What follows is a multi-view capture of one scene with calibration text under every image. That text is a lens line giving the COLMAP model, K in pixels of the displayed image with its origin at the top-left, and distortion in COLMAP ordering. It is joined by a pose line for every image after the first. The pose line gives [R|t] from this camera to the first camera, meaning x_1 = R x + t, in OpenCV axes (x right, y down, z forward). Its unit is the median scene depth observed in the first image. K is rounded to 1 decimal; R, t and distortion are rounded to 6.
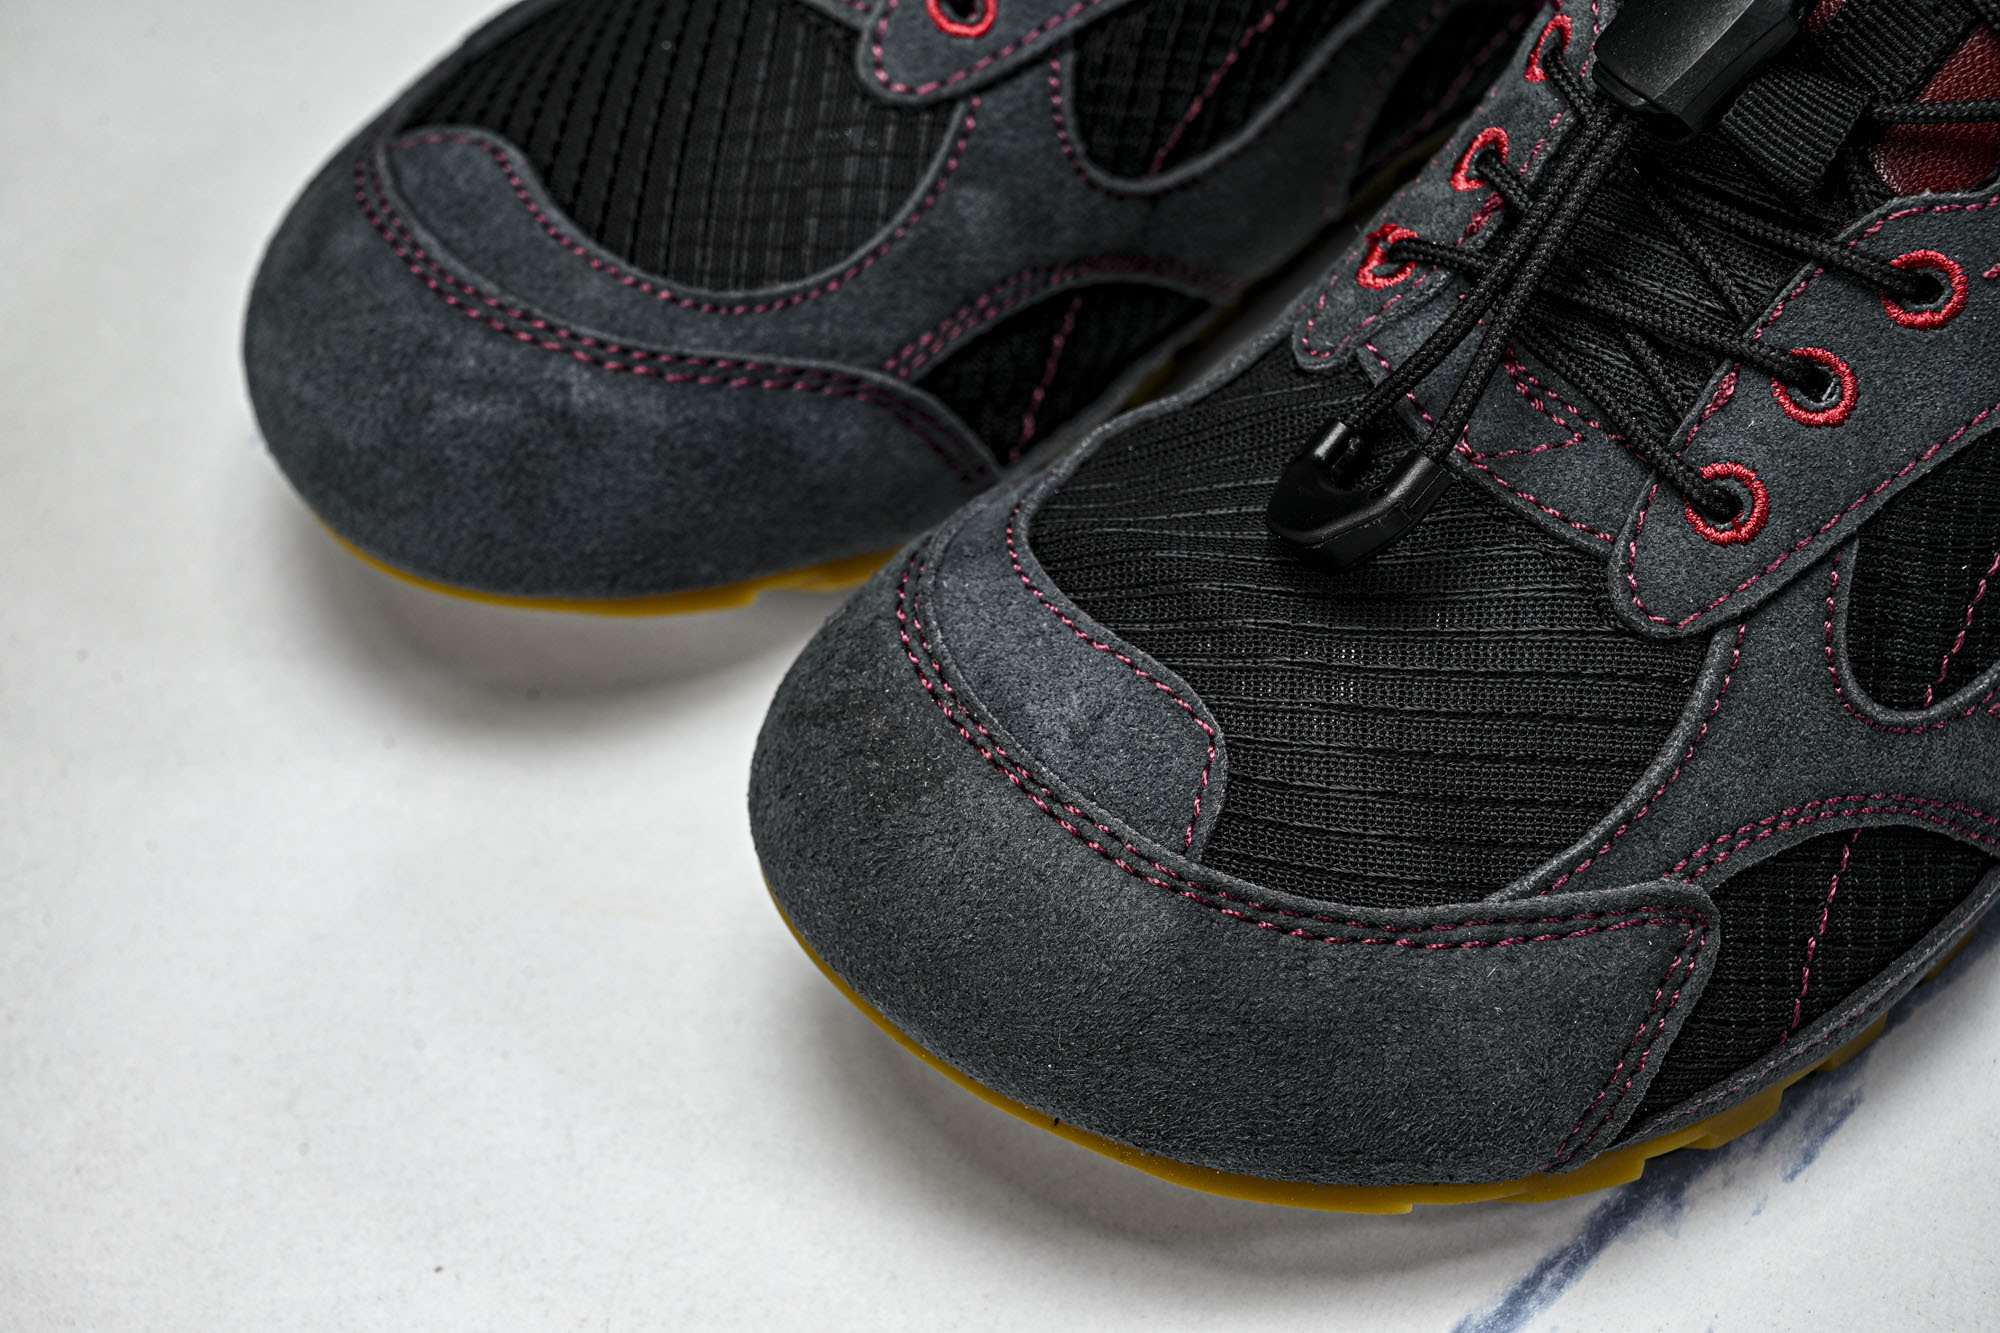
lens RADIAL K [[4020.9, 0, 1001.5], [0, 4020.9, 667.7], [0, 0, 1]] dist [-0.010654, 0.000000]
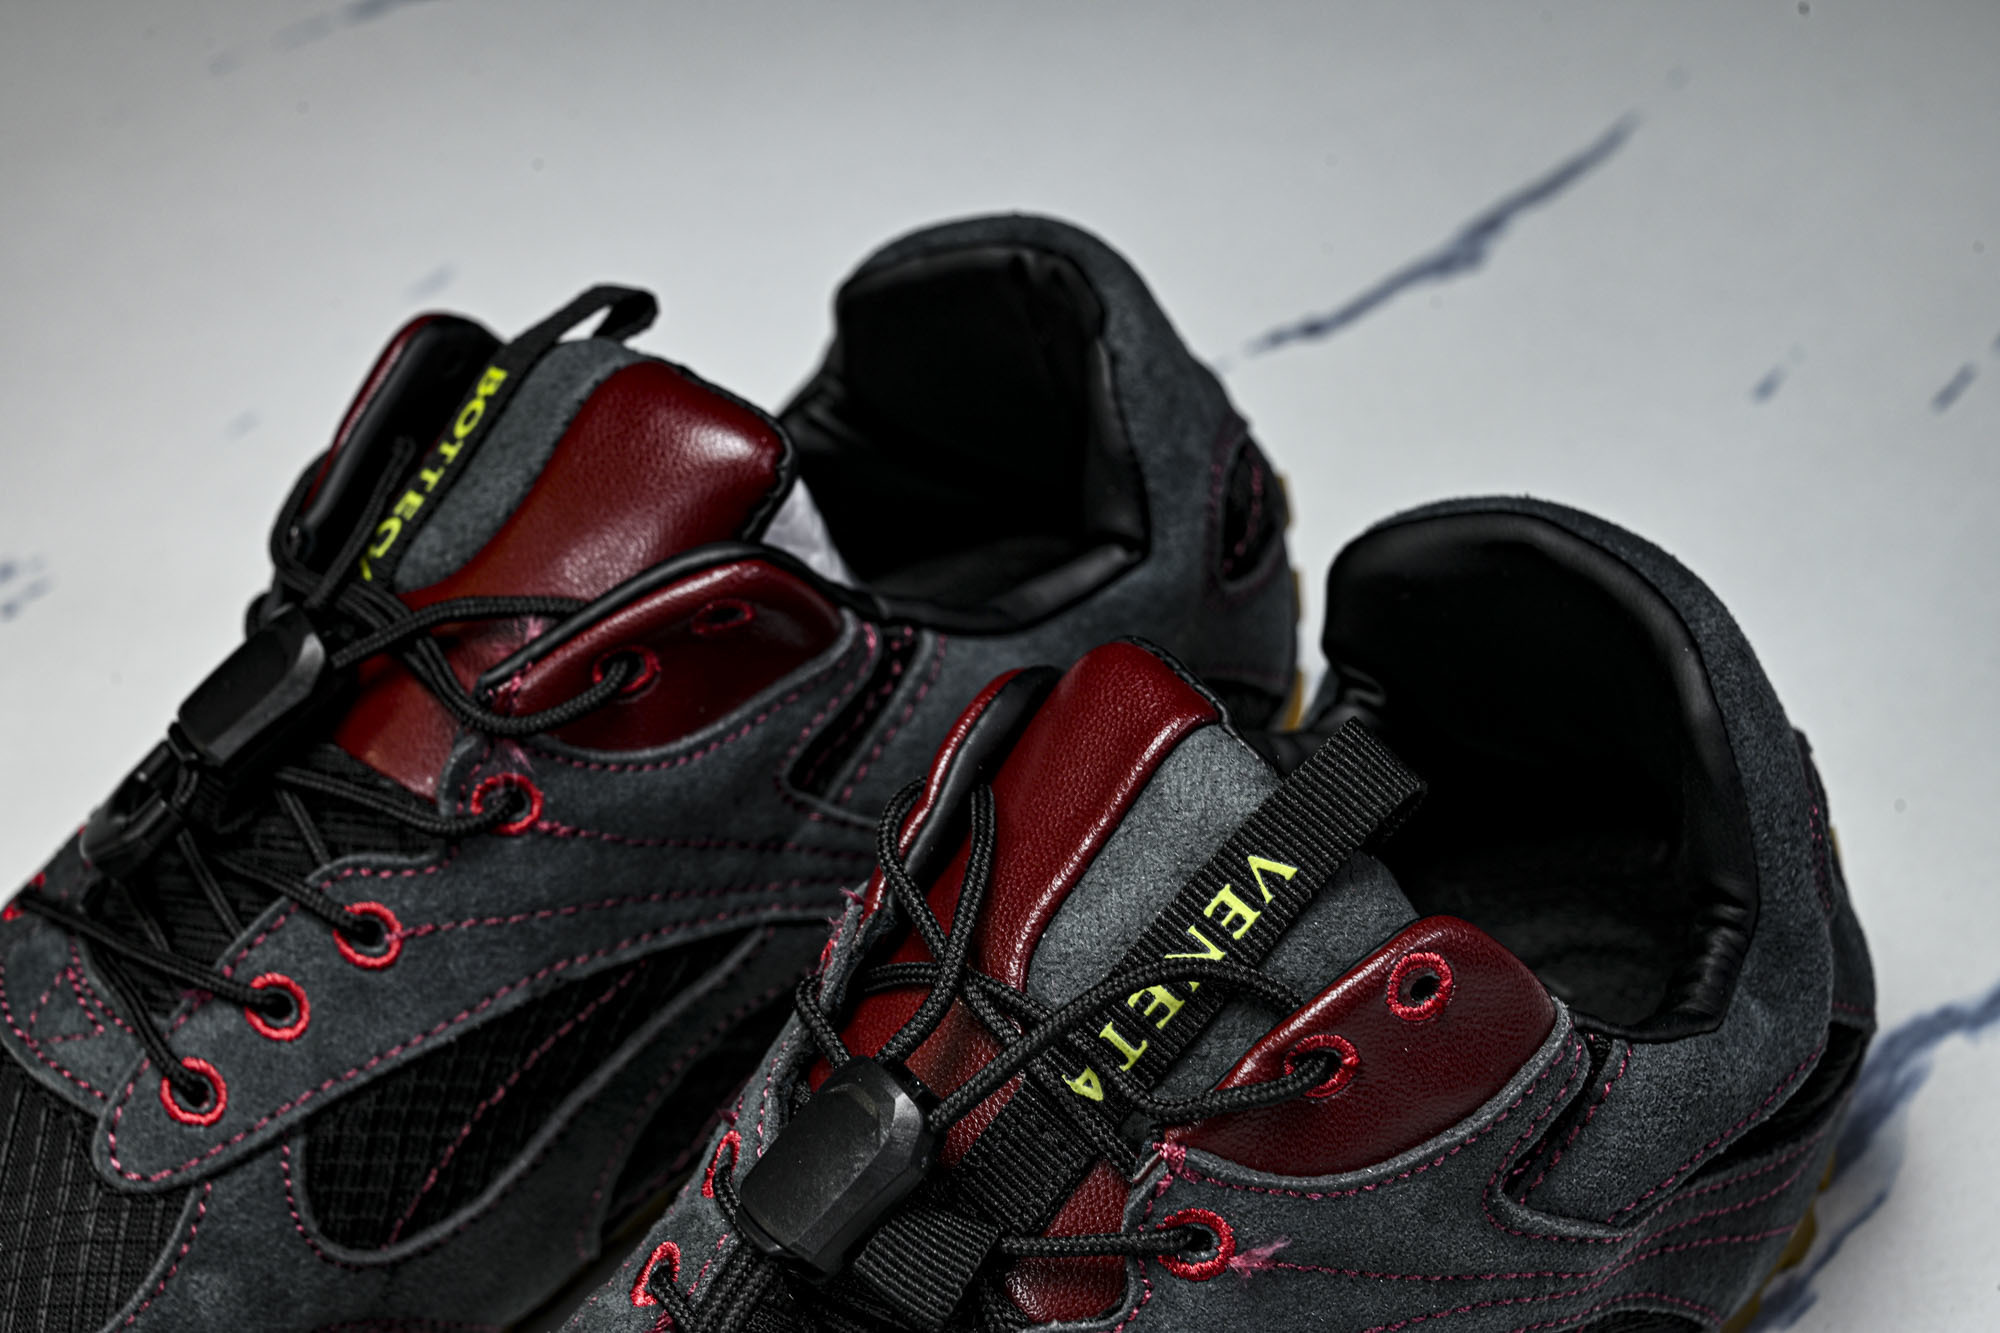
lens RADIAL K [[4020.9, 0, 998.4], [0, 4020.9, 665.3], [0, 0, 1]] dist [-0.010654, 0.000000]
pose [[0.995467, -0.012594, 0.094269, 0.100235], [0.028130, 0.985834, -0.165347, -0.096910], [-0.090851, 0.167249, 0.981720, -0.053457]]
